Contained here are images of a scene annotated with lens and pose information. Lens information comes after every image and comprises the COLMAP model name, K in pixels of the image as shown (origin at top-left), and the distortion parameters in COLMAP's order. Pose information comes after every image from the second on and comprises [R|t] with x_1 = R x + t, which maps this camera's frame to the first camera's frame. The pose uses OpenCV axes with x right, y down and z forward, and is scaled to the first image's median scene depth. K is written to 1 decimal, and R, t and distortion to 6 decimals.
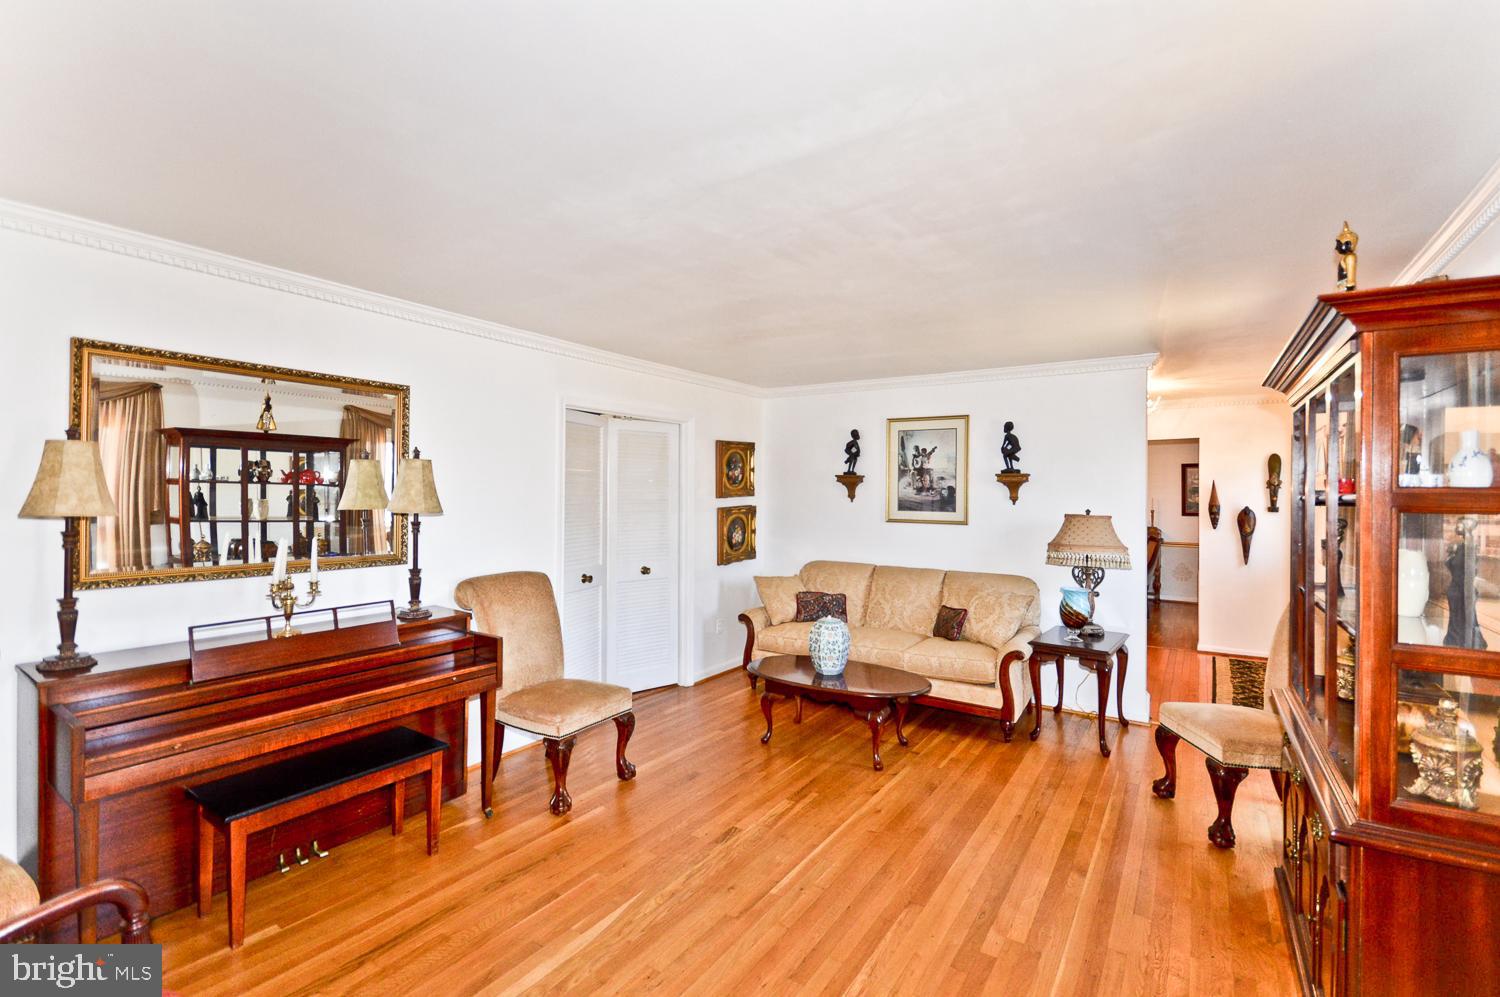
lens RADIAL K [[671.3, 0, 750.6], [0, 671.3, 485.2], [0, 0, 1]] dist [0.018765, -0.008701]
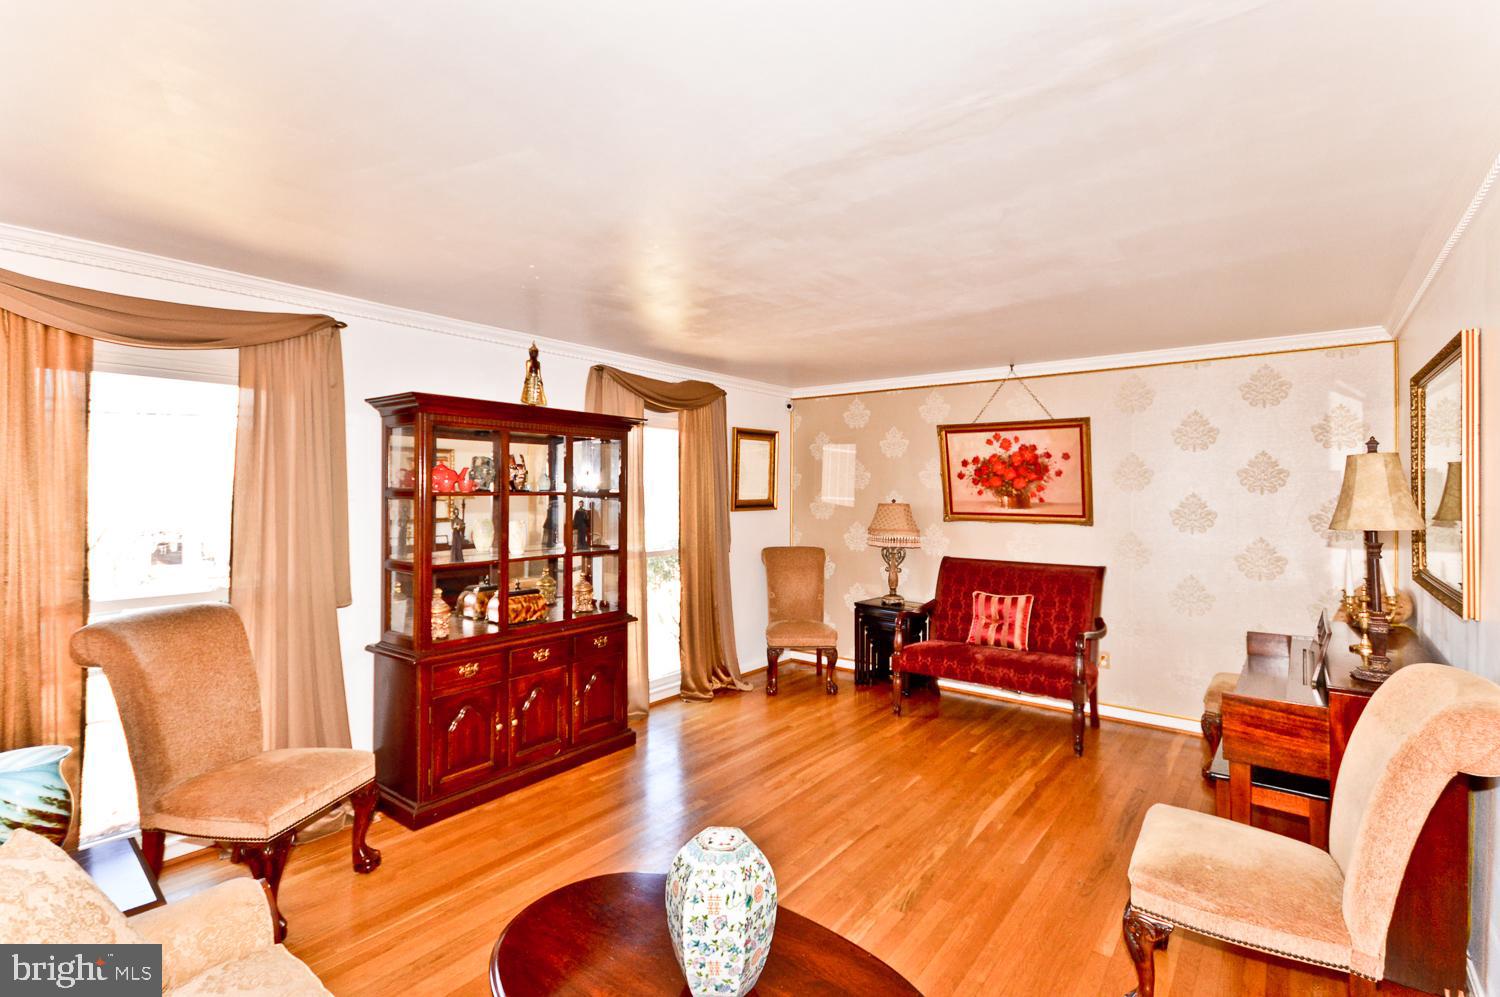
lens RADIAL K [[675.8, 0, 755.7], [0, 675.8, 488.7], [0, 0, 1]] dist [-0.000598, -0.000273]
pose [[-0.997358, -0.009207, 0.072058, 0.060861], [-0.010787, 0.999709, -0.021565, 0.013152], [-0.071839, -0.022286, -0.997167, 1.069119]]
